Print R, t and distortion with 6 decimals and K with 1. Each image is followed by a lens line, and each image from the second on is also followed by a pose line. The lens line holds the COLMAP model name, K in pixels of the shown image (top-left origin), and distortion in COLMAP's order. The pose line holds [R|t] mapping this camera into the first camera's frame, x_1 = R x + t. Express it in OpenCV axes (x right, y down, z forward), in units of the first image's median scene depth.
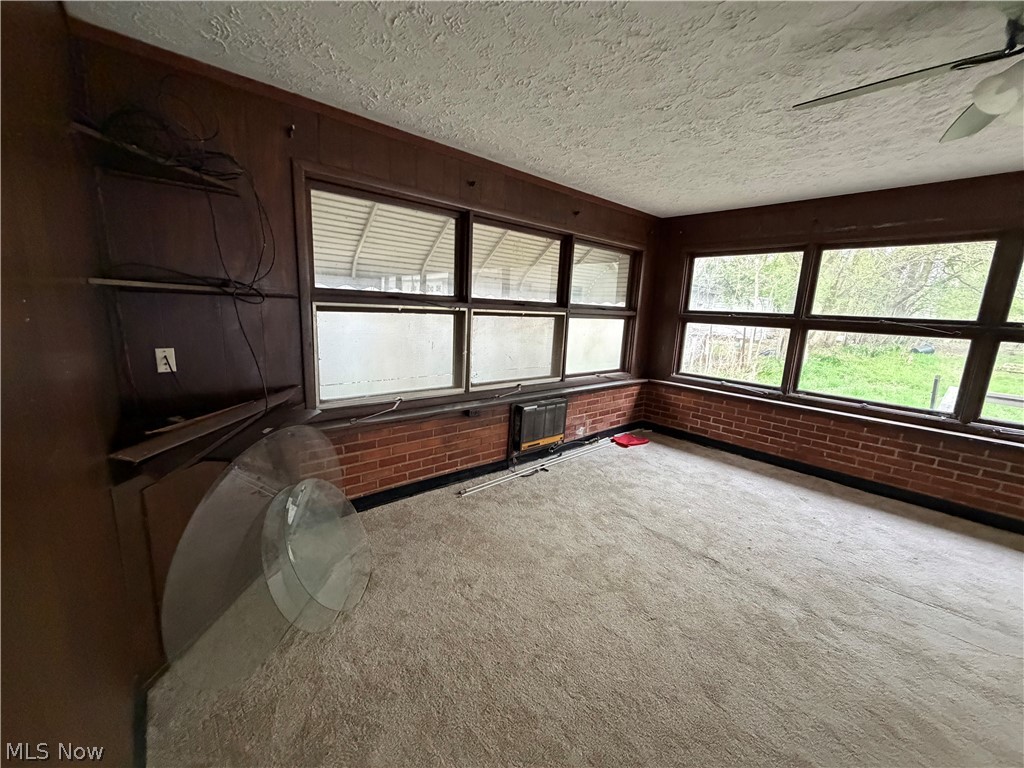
lens RADIAL K [[407.6, 0, 509.3], [0, 407.6, 383.7], [0, 0, 1]] dist [0.000319, 0.000127]
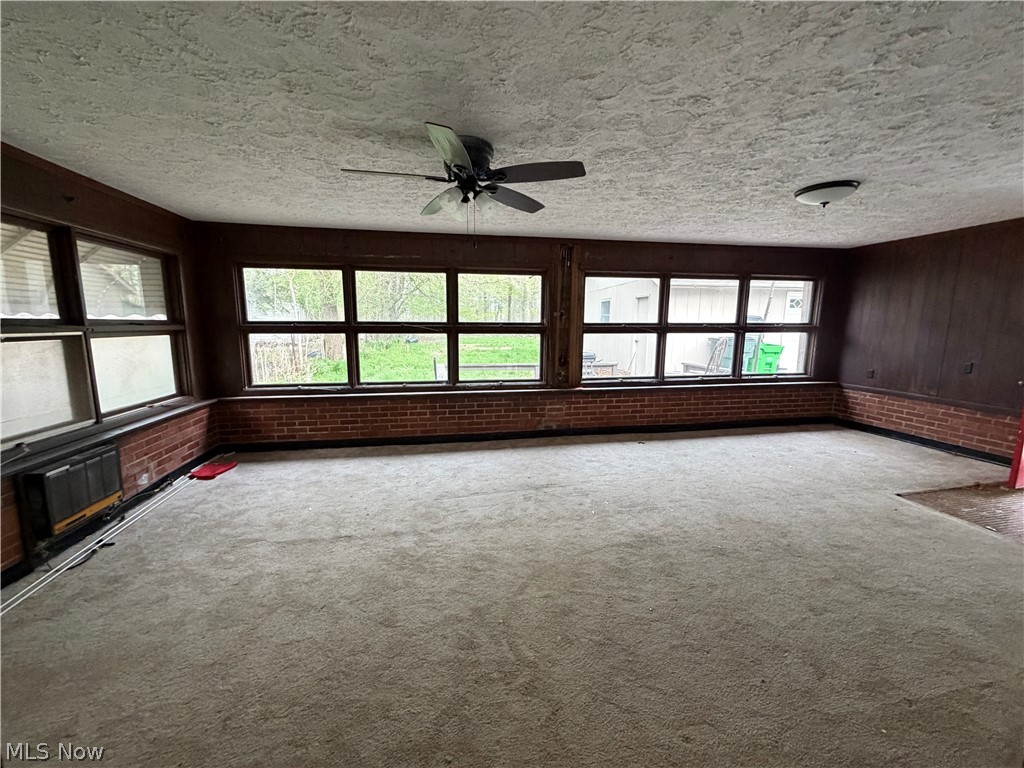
lens RADIAL K [[407.6, 0, 509.3], [0, 407.6, 383.7], [0, 0, 1]] dist [0.000319, 0.000127]
pose [[0.508819, -0.168897, 0.844143, -0.112073], [0.177978, 0.980019, 0.088804, -0.010674], [-0.842275, 0.105054, 0.528712, -0.033890]]
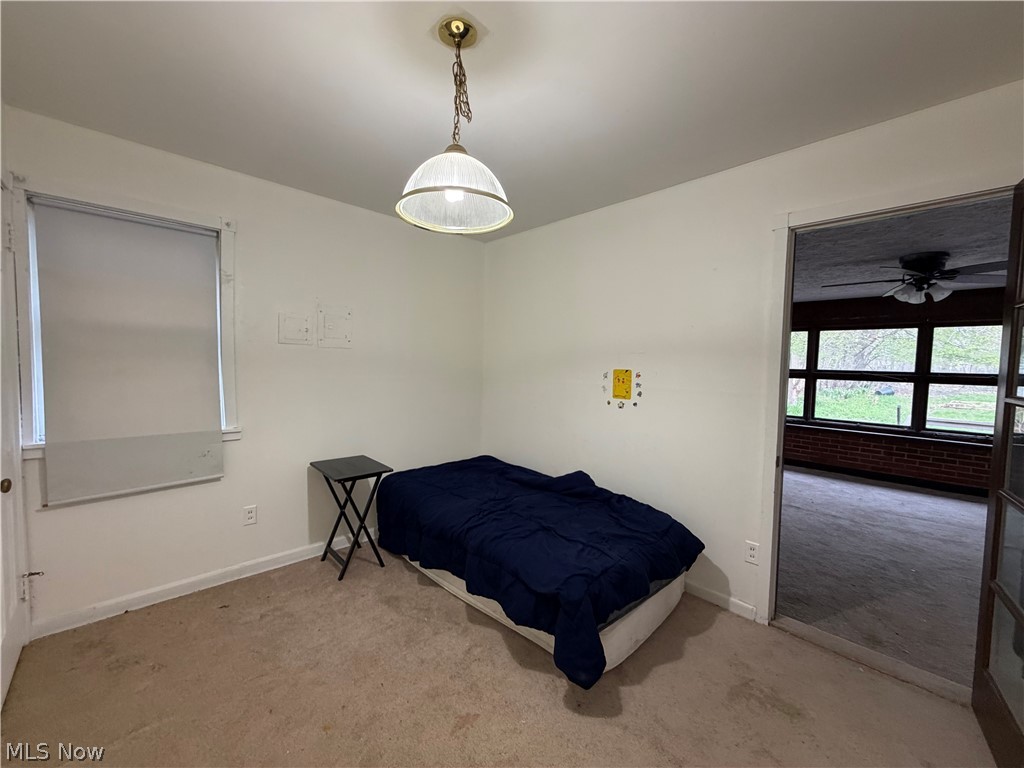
lens RADIAL K [[407.6, 0, 509.3], [0, 407.6, 383.7], [0, 0, 1]] dist [0.000319, 0.000127]
pose [[0.998467, -0.025545, 0.049100, -0.552125], [0.031794, 0.990869, -0.131026, 0.056109], [-0.045304, 0.132386, 0.990162, -0.526474]]
